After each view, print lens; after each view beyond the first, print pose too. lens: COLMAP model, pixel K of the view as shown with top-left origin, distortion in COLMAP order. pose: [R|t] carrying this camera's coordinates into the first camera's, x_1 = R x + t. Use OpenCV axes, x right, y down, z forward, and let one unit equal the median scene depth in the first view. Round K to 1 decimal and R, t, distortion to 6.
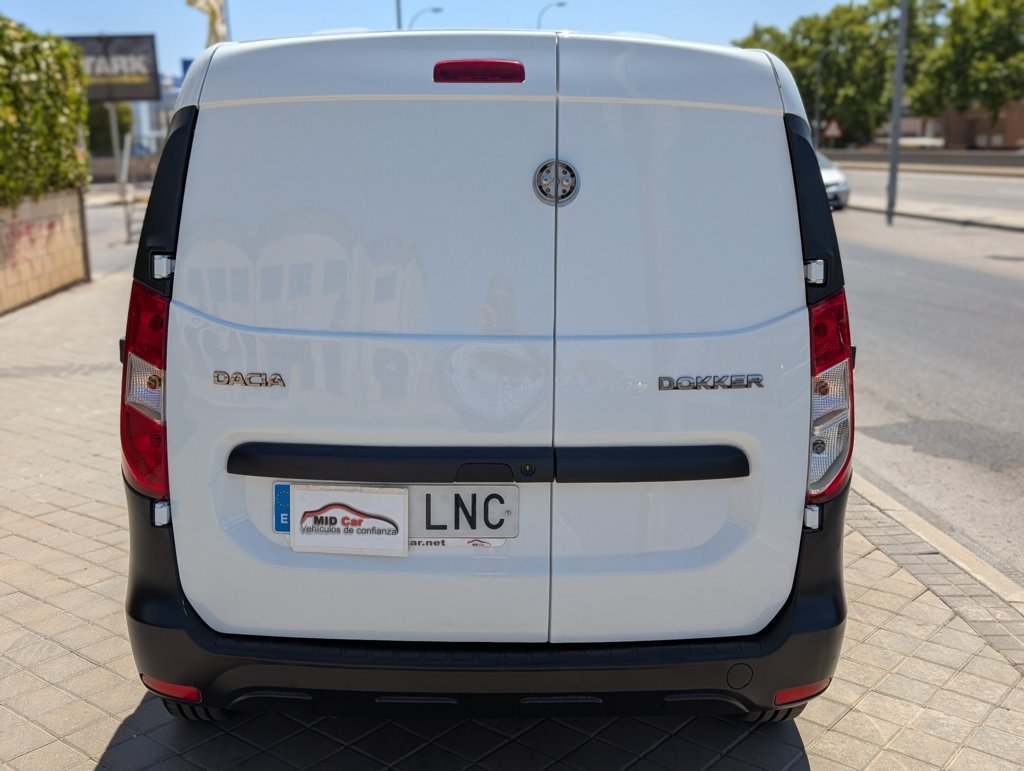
lens RADIAL K [[1108.9, 0, 508.6], [0, 1108.9, 334.2], [0, 0, 1]] dist [0.147764, -0.377095]
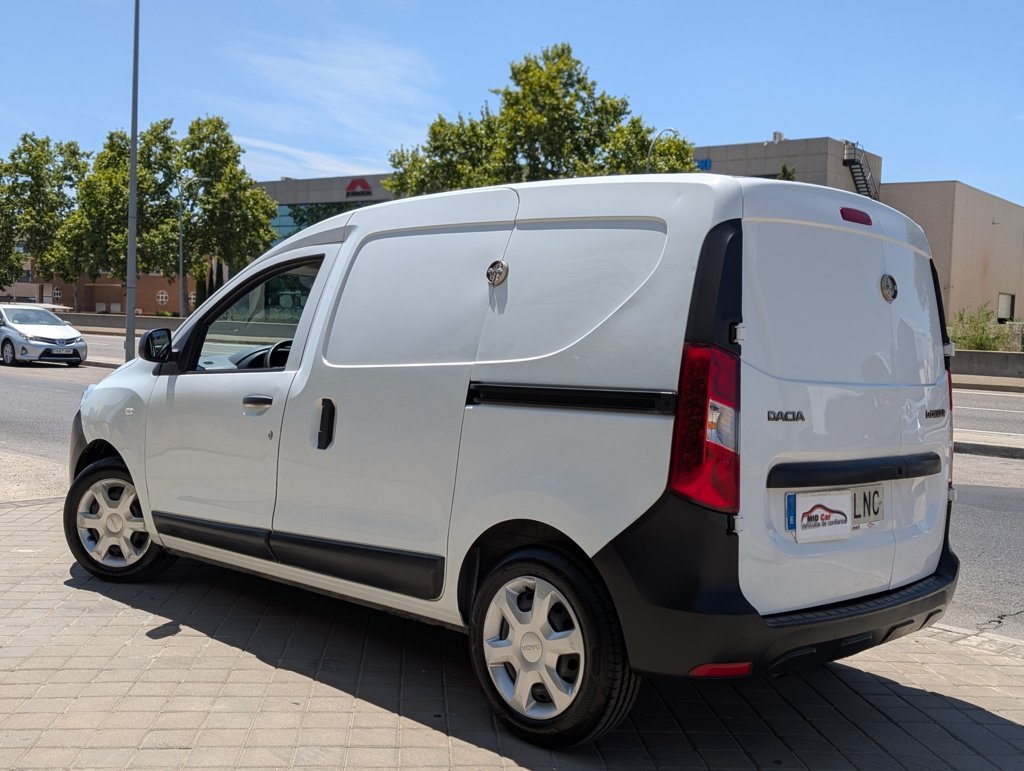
lens RADIAL K [[1108.9, 0, 508.6], [0, 1108.9, 334.2], [0, 0, 1]] dist [0.147764, -0.377095]
pose [[0.712300, 0.030757, 0.701201, -1.424515], [0.072966, 0.990381, -0.117562, 0.076102], [-0.698072, 0.134903, 0.703204, 0.249411]]
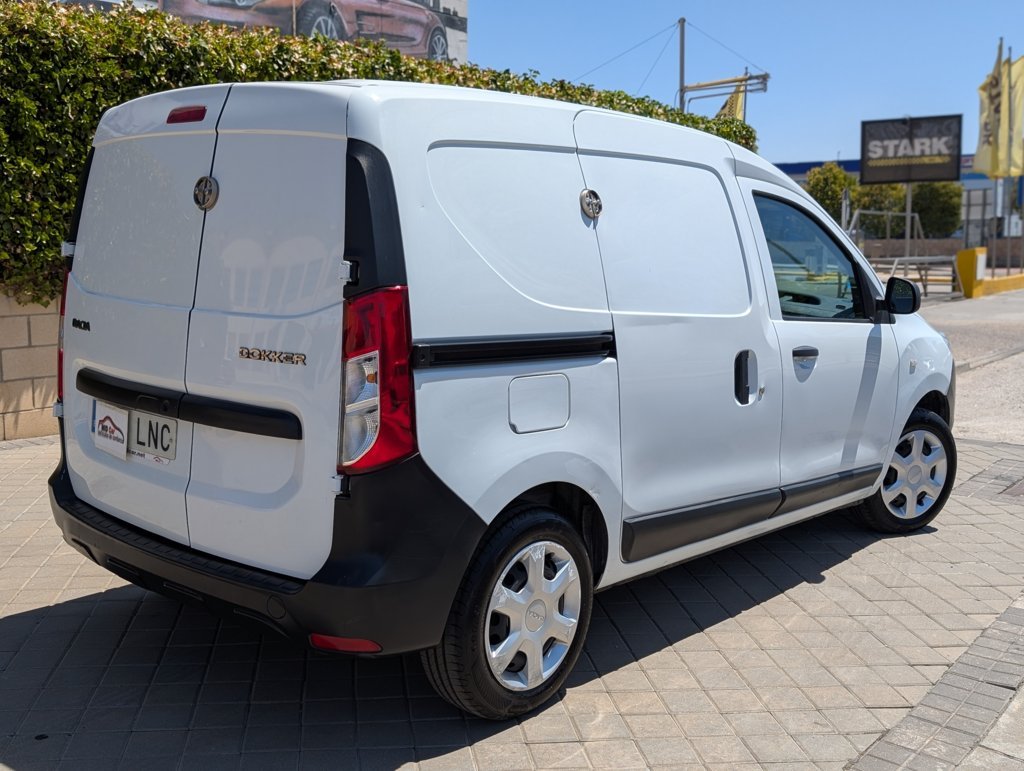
lens RADIAL K [[1108.9, 0, 508.6], [0, 1108.9, 334.2], [0, 0, 1]] dist [0.147764, -0.377095]
pose [[0.743529, 0.080107, -0.663888, 1.173365], [-0.128258, 0.991450, -0.024013, 0.015243], [0.656288, 0.103004, 0.747447, 0.247901]]
